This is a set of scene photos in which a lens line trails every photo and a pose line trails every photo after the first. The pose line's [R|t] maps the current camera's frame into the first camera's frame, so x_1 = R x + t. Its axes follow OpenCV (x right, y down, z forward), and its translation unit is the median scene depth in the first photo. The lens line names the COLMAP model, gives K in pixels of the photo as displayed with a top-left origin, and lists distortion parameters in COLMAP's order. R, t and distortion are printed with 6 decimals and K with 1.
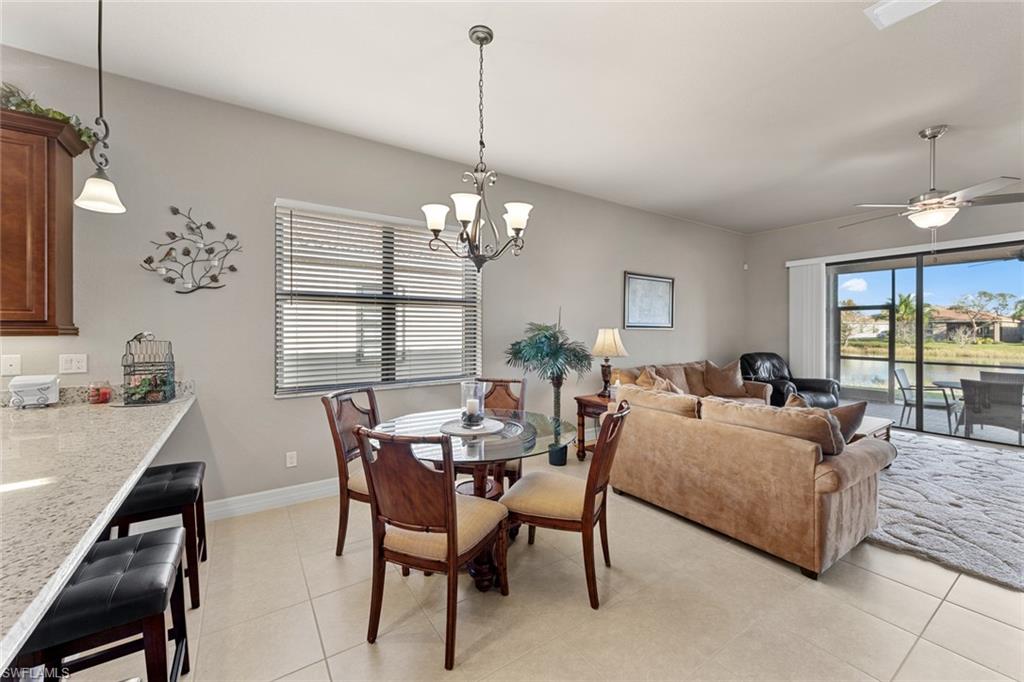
lens RADIAL K [[399.1, 0, 507.8], [0, 399.1, 334.7], [0, 0, 1]] dist [0.002967, -0.000241]
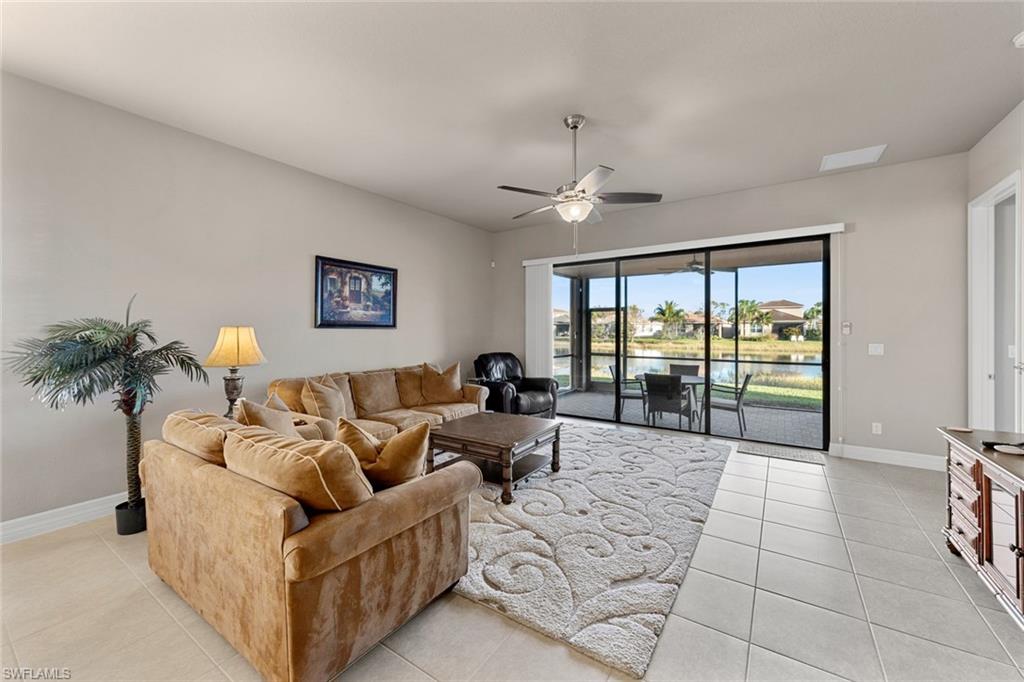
lens RADIAL K [[399.1, 0, 518.1], [0, 399.1, 334.8], [0, 0, 1]] dist [0.002967, -0.000241]
pose [[0.919977, -0.006960, 0.391911, 0.347722], [0.006992, 0.999975, 0.001344, 0.000762], [-0.391911, 0.001503, 0.920002, 0.107261]]
